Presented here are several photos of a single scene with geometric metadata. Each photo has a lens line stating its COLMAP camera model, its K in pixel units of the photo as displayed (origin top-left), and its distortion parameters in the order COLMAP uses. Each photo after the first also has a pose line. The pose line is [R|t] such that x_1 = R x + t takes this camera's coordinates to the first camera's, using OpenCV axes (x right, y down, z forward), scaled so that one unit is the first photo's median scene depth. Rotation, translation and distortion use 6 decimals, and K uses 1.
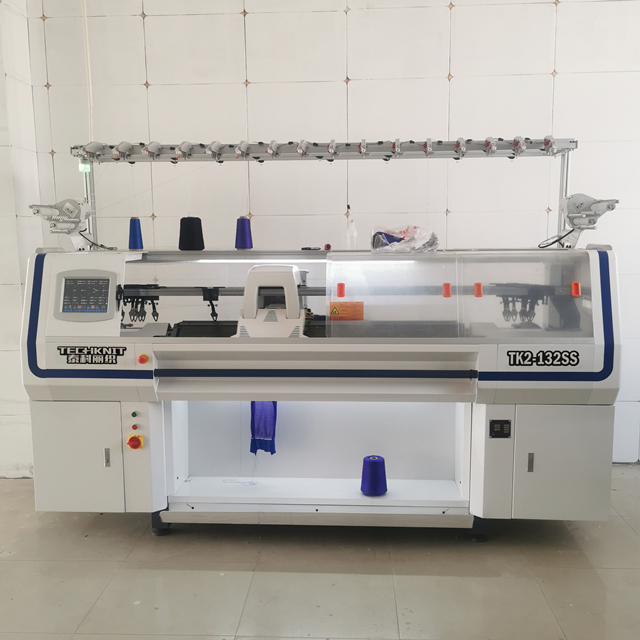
lens RADIAL K [[694.0, 0, 320.3], [0, 694.0, 336.3], [0, 0, 1]] dist [0.010128, 0.018332]
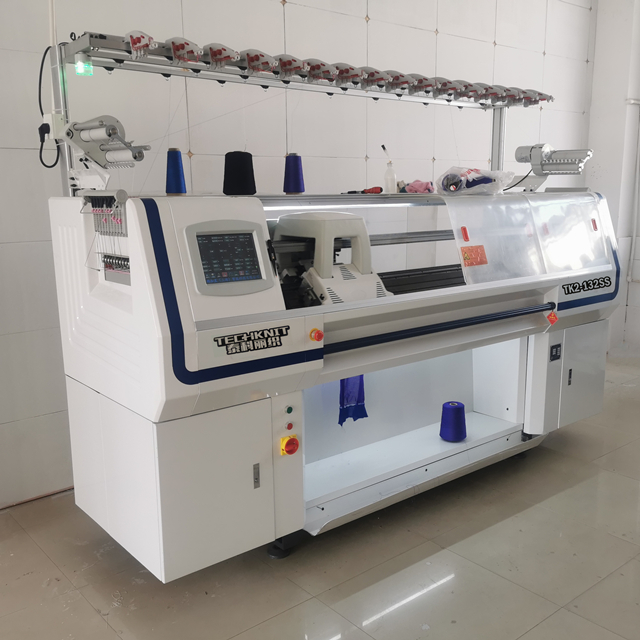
lens RADIAL K [[671.3, 0, 336.2], [0, 671.3, 320.7], [0, 0, 1]] dist [0.018598, -0.000786]
pose [[0.744157, -0.126822, 0.655855, -0.710068], [0.095759, 0.991925, 0.083156, -0.041590], [-0.661105, 0.000923, 0.750292, 0.418259]]
